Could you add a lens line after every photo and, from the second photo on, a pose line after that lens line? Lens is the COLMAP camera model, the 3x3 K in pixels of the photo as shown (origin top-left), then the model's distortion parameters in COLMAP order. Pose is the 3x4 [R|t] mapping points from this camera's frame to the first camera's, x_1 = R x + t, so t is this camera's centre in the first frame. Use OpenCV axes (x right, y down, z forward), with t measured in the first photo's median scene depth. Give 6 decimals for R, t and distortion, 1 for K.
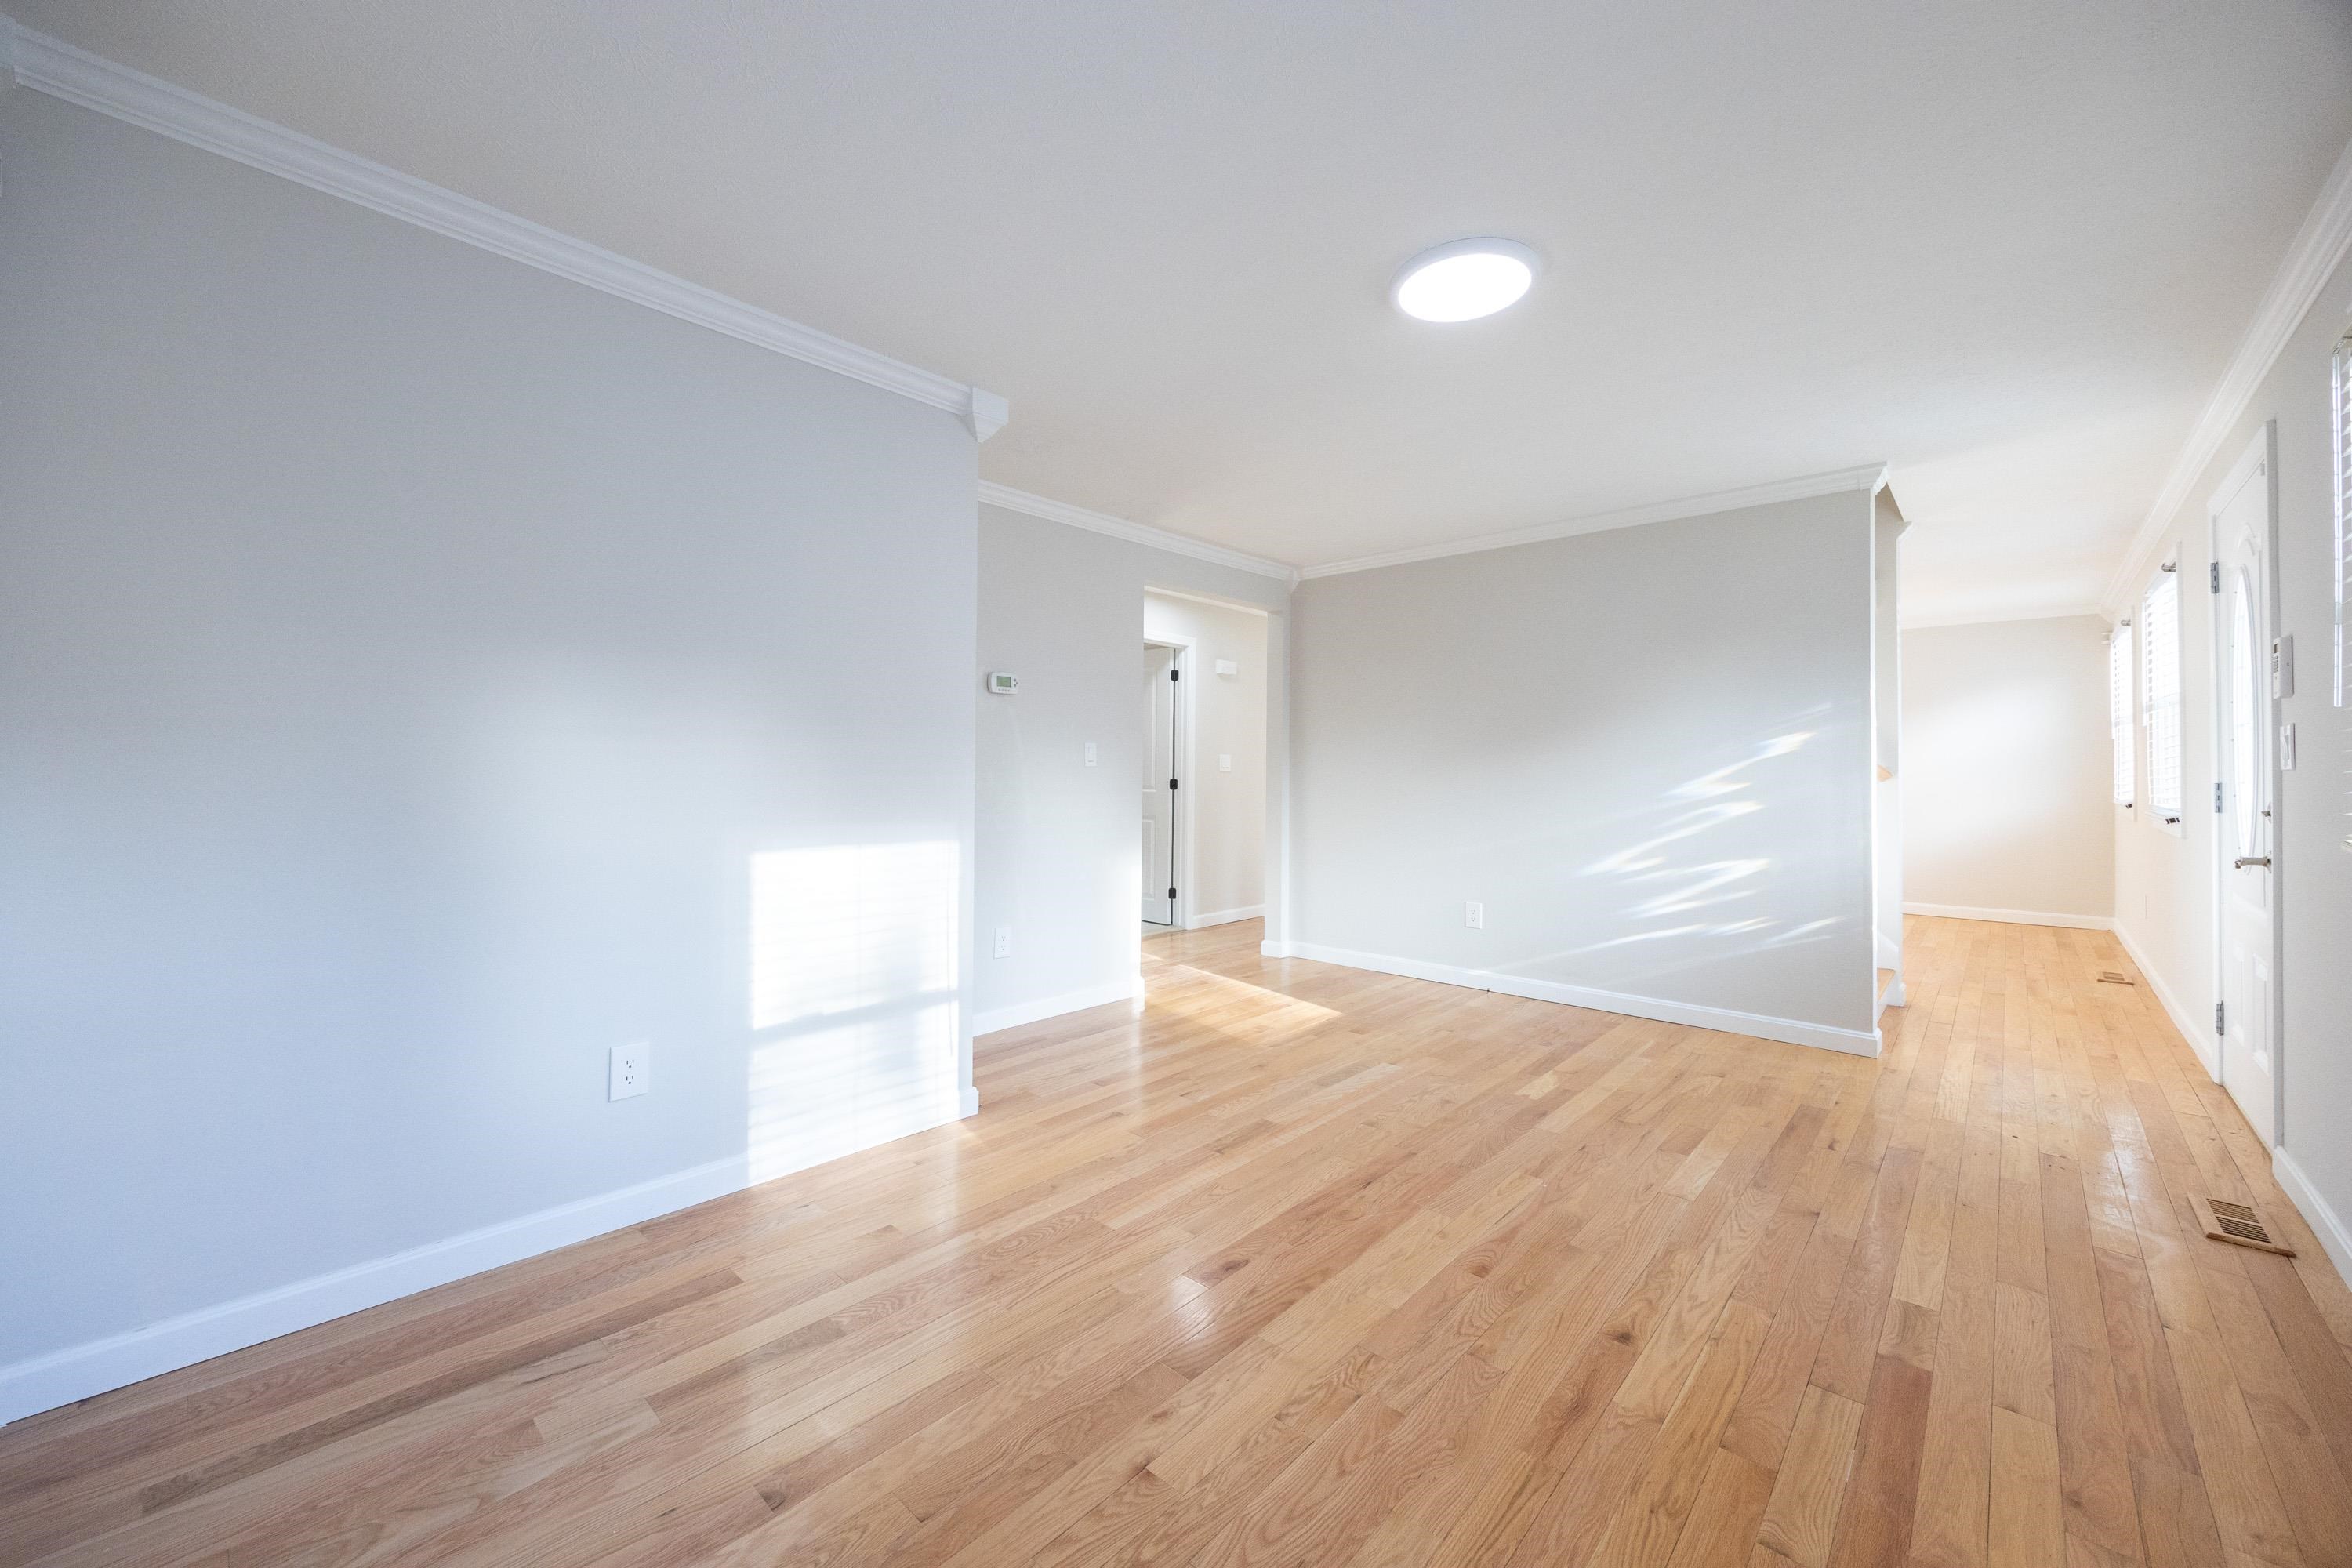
lens RADIAL K [[893.2, 0, 1187.4], [0, 893.2, 774.4], [0, 0, 1]] dist [-0.000250, -0.000071]
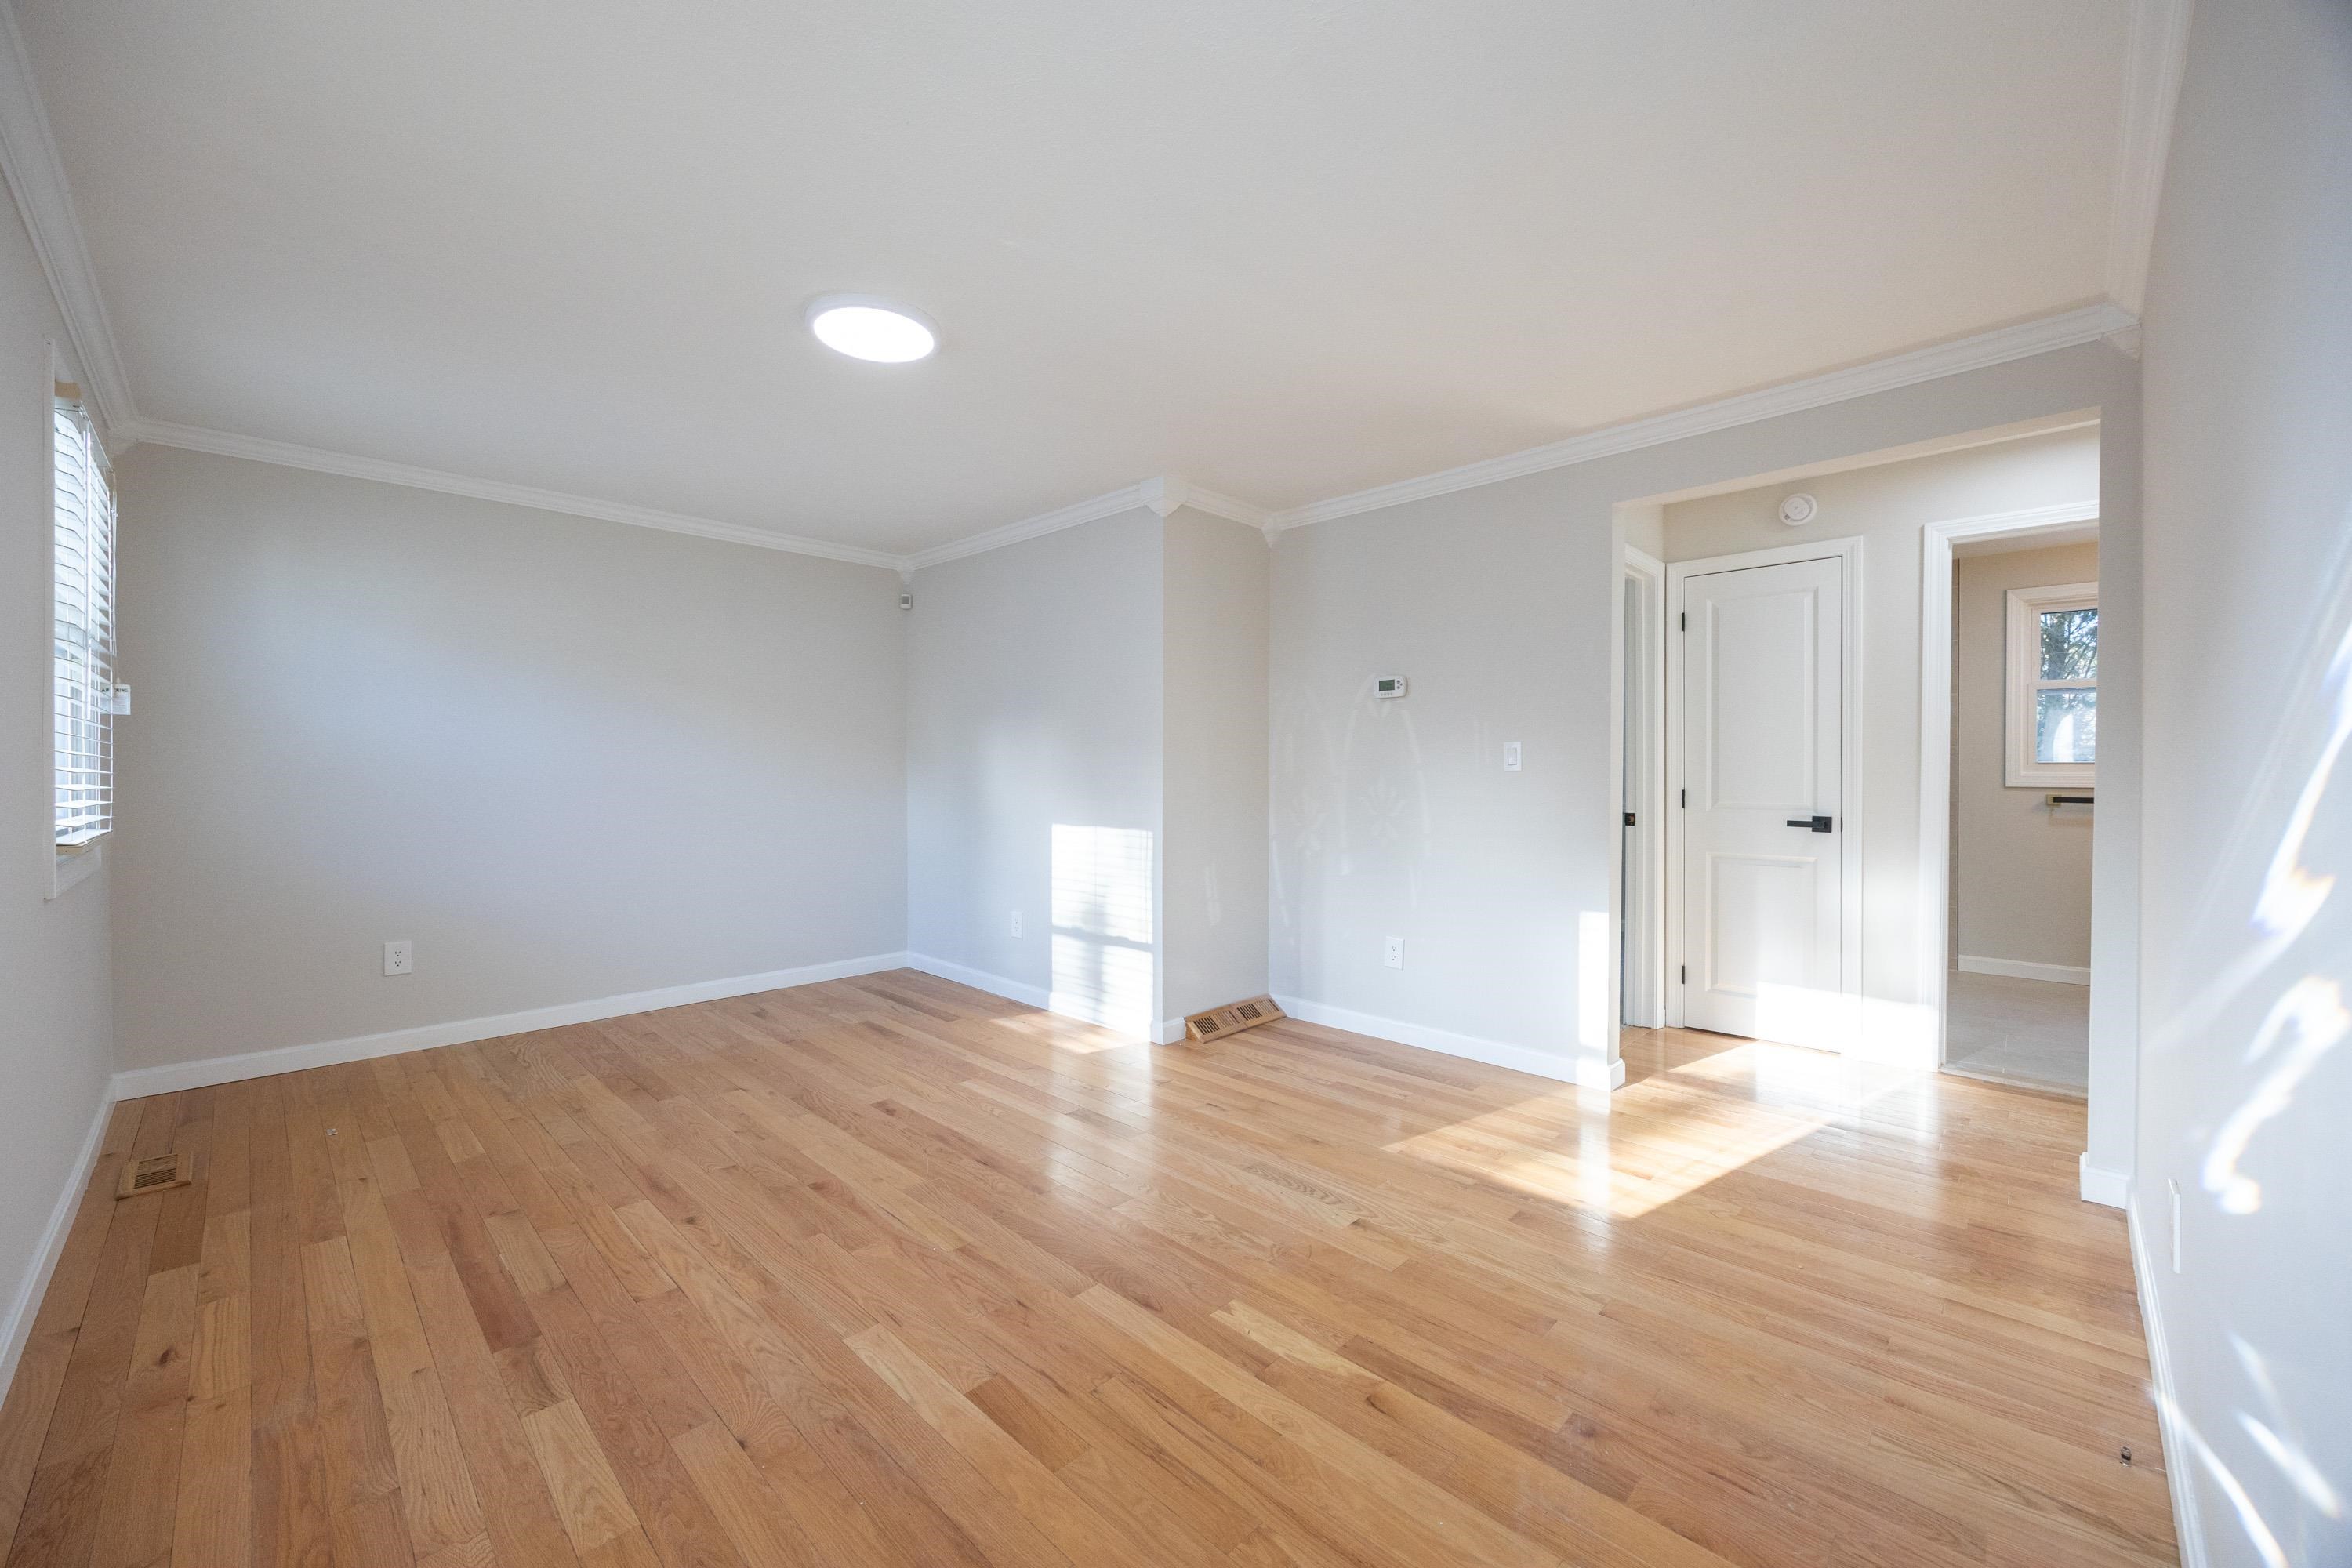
lens RADIAL K [[900.6, 0, 1147.3], [0, 900.6, 777.8], [0, 0, 1]] dist [0.002857, 0.000210]
pose [[-0.043544, -0.001795, -0.999050, 1.324159], [-0.001583, 0.999997, -0.001727, -0.002474], [0.999050, 0.001507, -0.043547, 1.290499]]
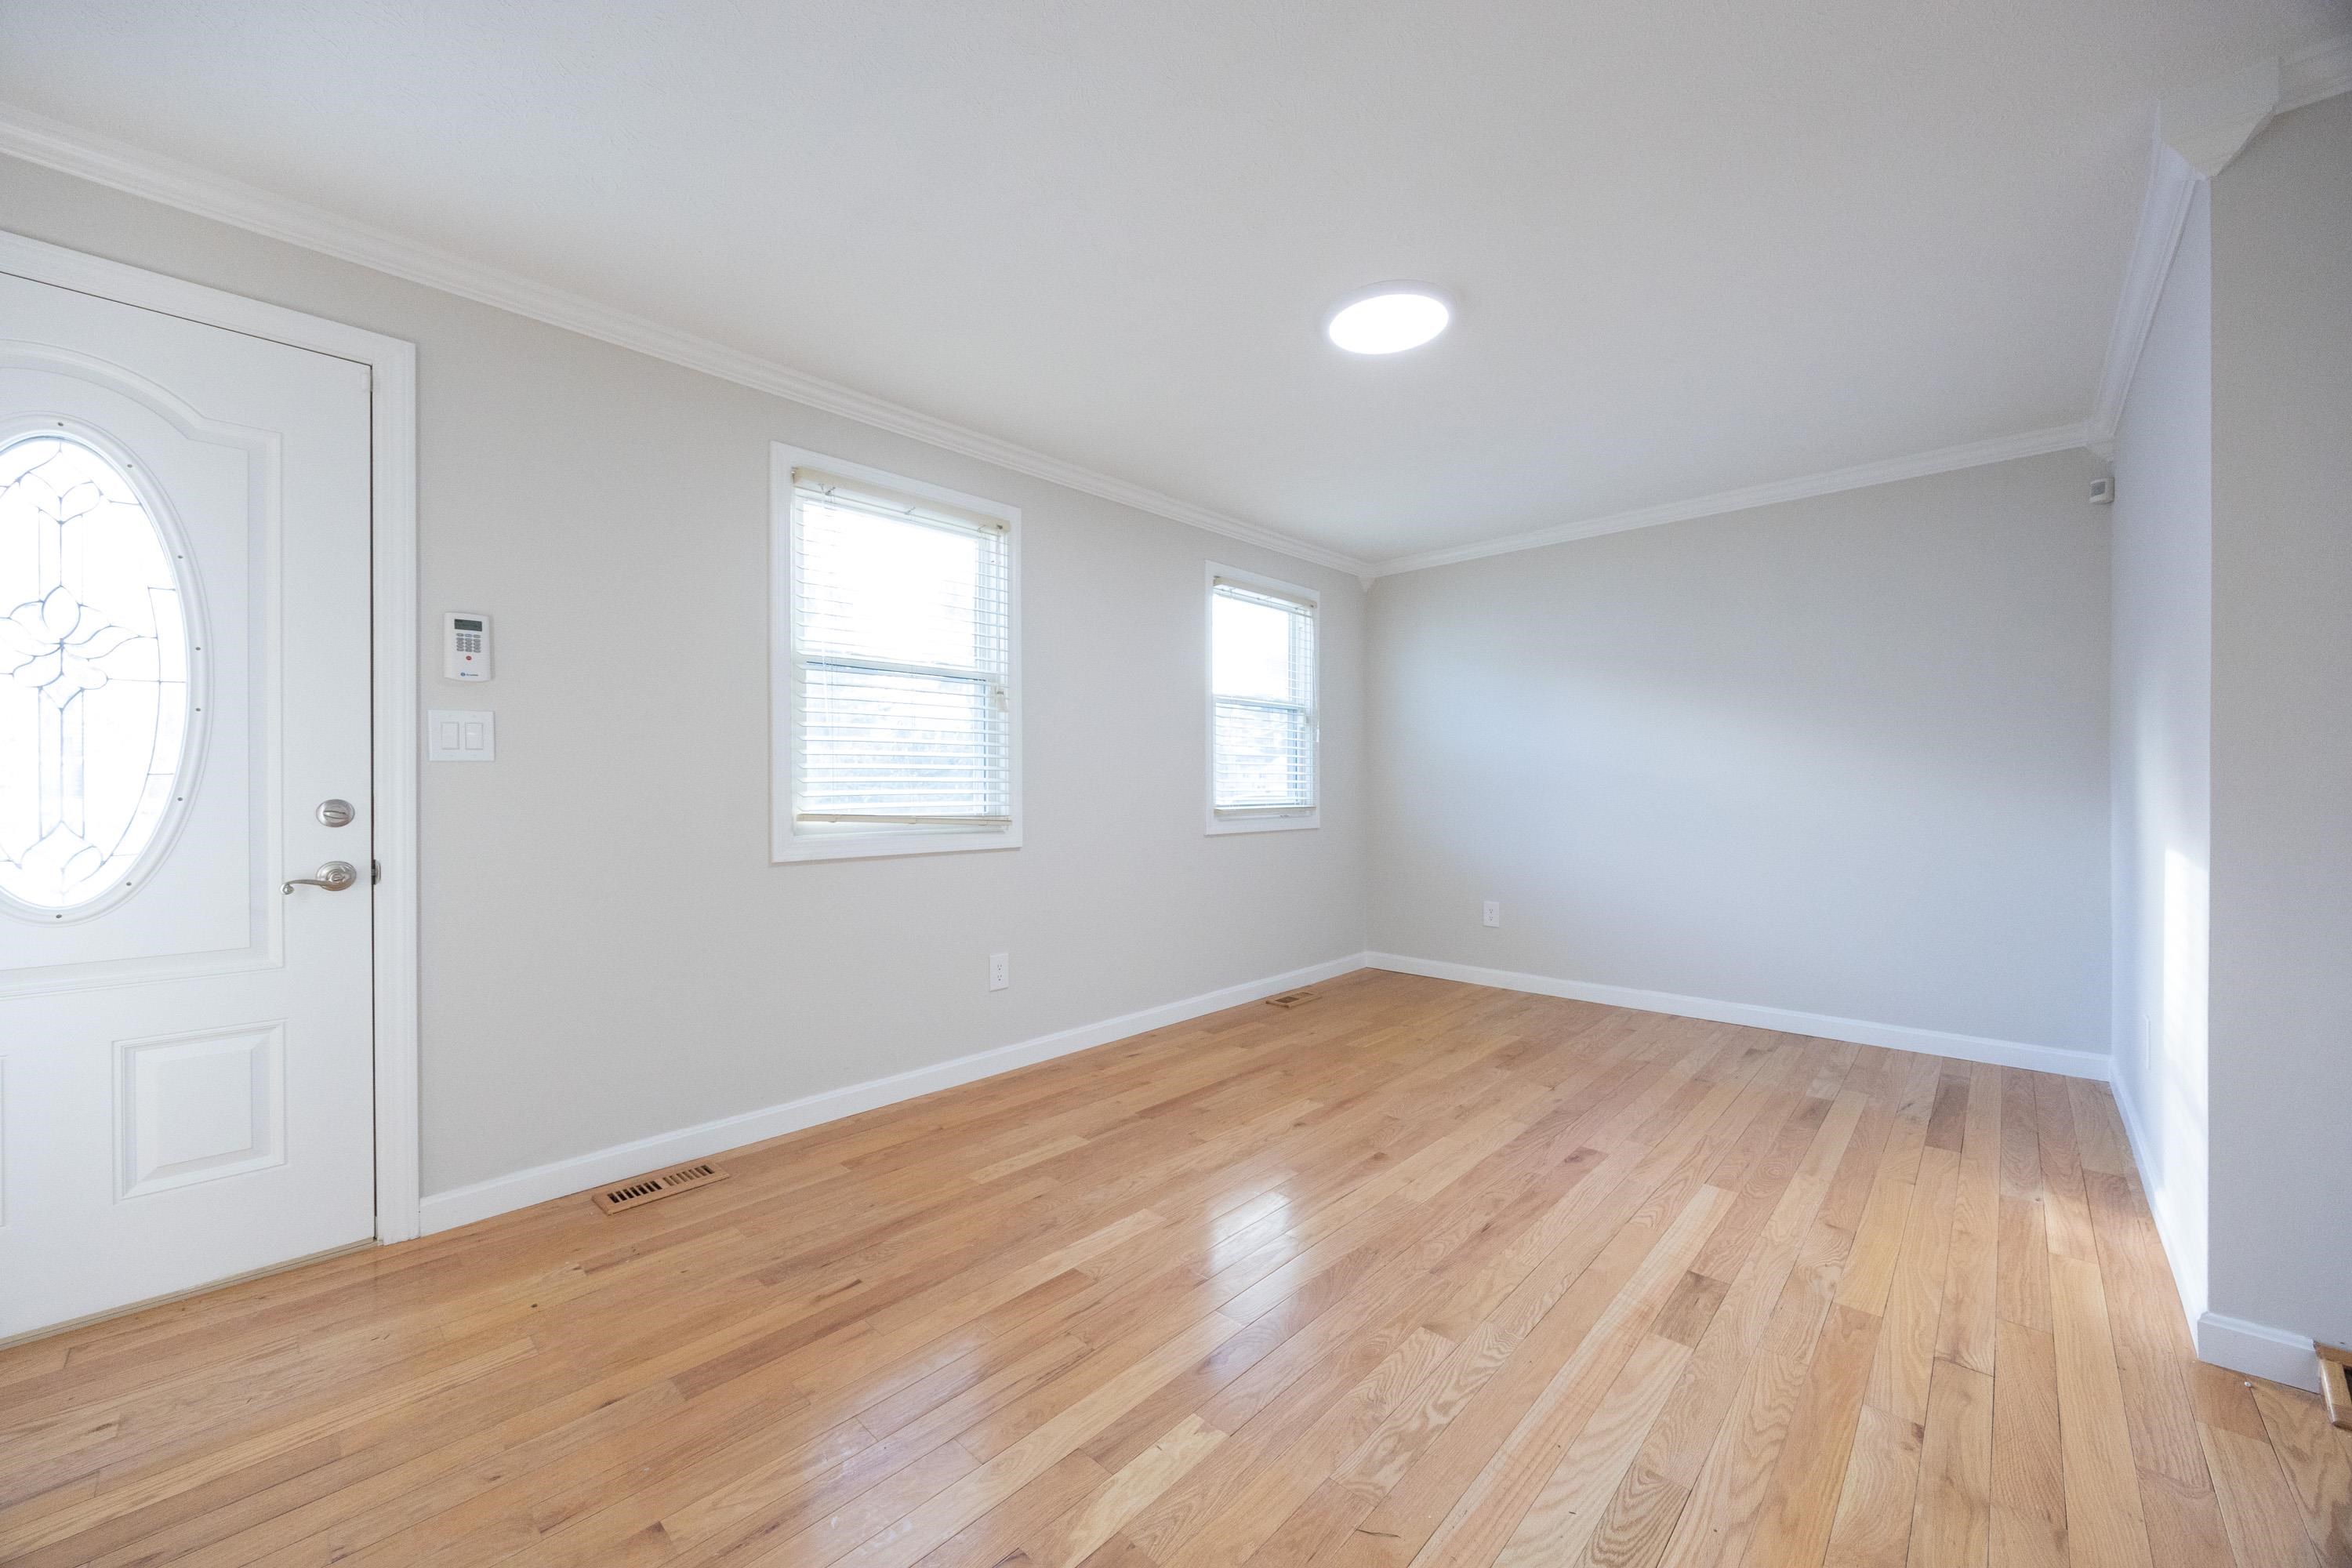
lens RADIAL K [[893.2, 0, 1187.4], [0, 893.2, 774.4], [0, 0, 1]] dist [-0.000250, -0.000071]
pose [[-0.999972, -0.003600, 0.006631, 0.514163], [-0.003693, 0.999893, -0.014153, 0.020030], [-0.006580, -0.014177, -0.999878, 1.972152]]
